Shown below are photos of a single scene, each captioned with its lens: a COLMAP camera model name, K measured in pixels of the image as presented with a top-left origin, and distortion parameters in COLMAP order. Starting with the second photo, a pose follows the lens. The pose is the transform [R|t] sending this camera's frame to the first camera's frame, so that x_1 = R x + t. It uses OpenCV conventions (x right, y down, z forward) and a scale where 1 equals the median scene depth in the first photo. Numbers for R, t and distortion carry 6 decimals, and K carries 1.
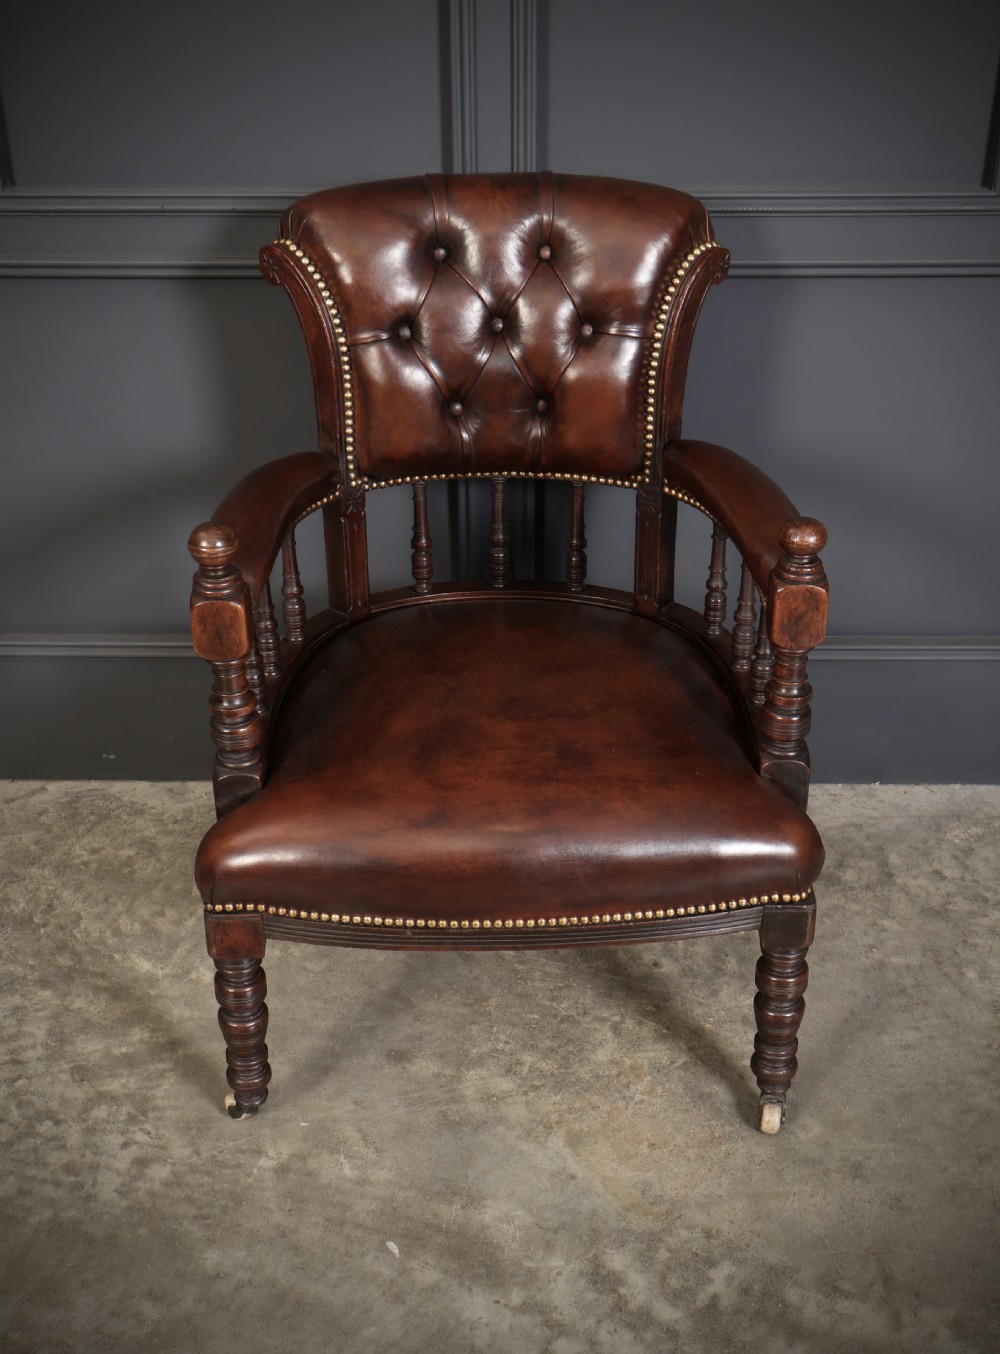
lens RADIAL K [[1406.9, 0, 503.8], [0, 1406.9, 712.7], [0, 0, 1]] dist [0.008413, 0.000000]
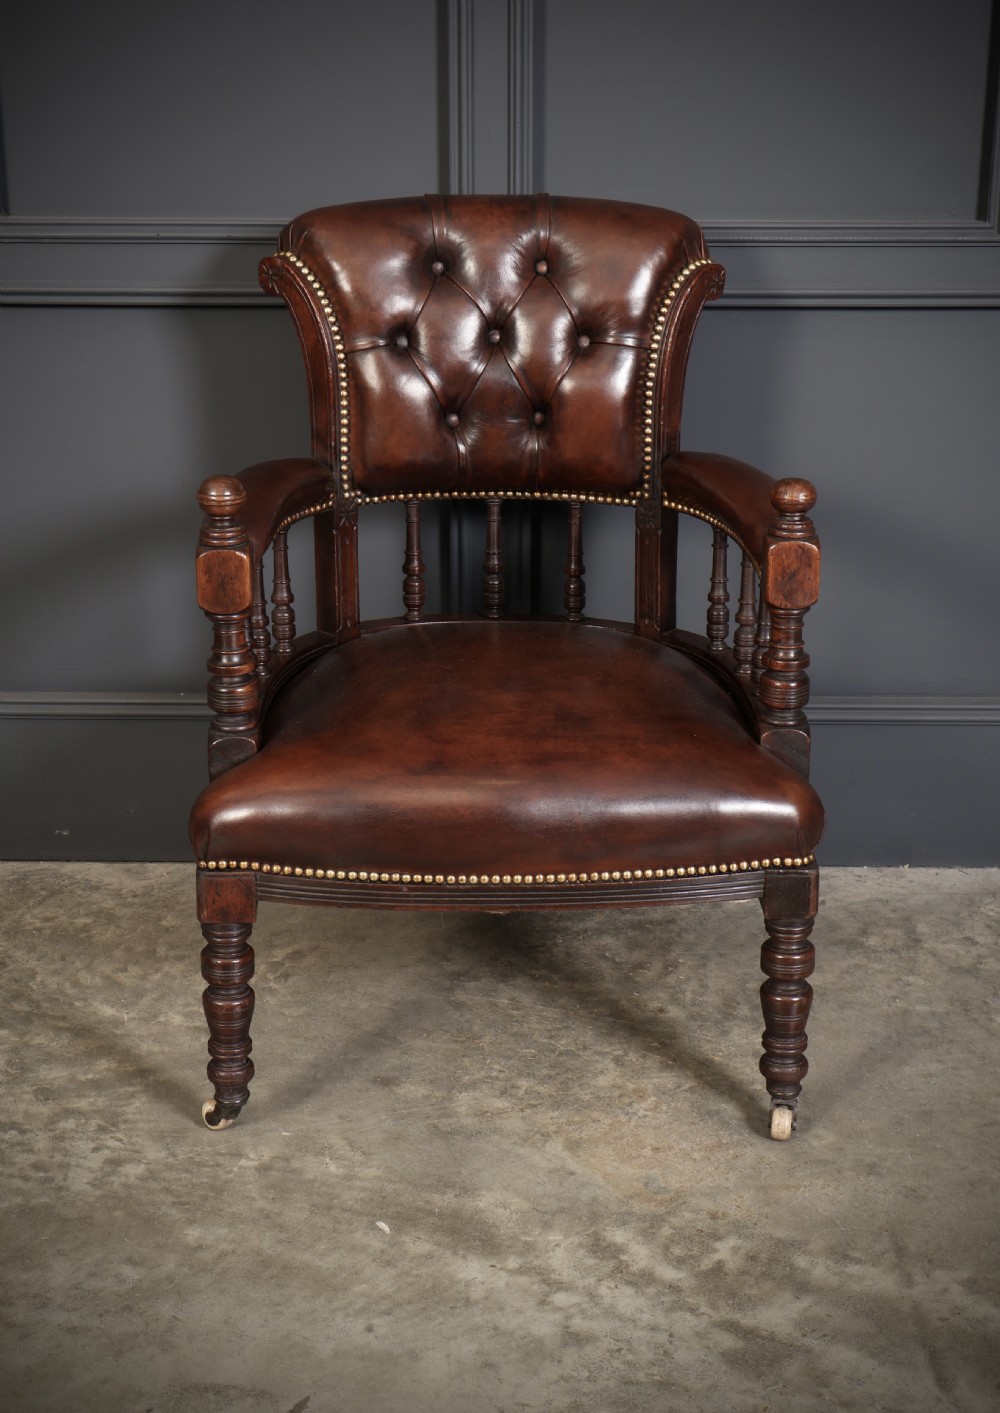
lens RADIAL K [[1813.3, 0, 499.5], [0, 1813.3, 741.8], [0, 0, 1]] dist [0.010516, 0.000000]
pose [[0.999959, 0.005006, 0.007568, -0.009504], [-0.003703, 0.986576, -0.163261, 0.223991], [-0.008284, 0.163226, 0.986554, -0.230350]]
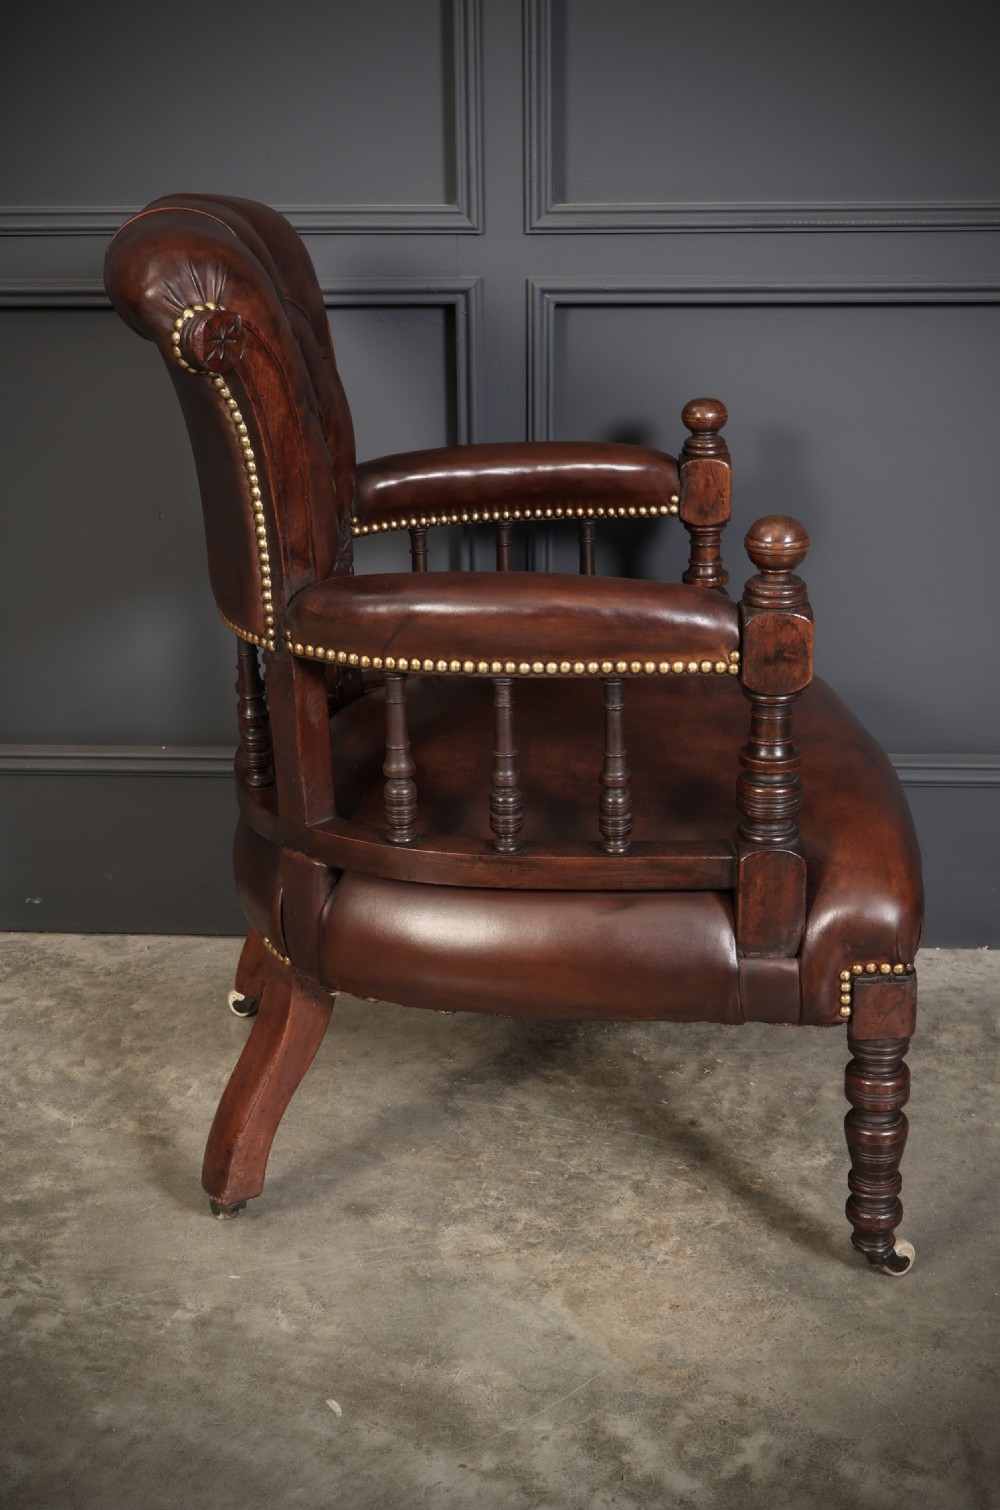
lens RADIAL K [[1767.5, 0, 499.0], [0, 1767.5, 778.6], [0, 0, 1]] dist [0.017344, 0.000000]
pose [[0.999070, 0.010783, -0.041740, 0.043188], [-0.017527, 0.986181, -0.164744, 0.172043], [0.039386, 0.165322, 0.985453, -0.017688]]
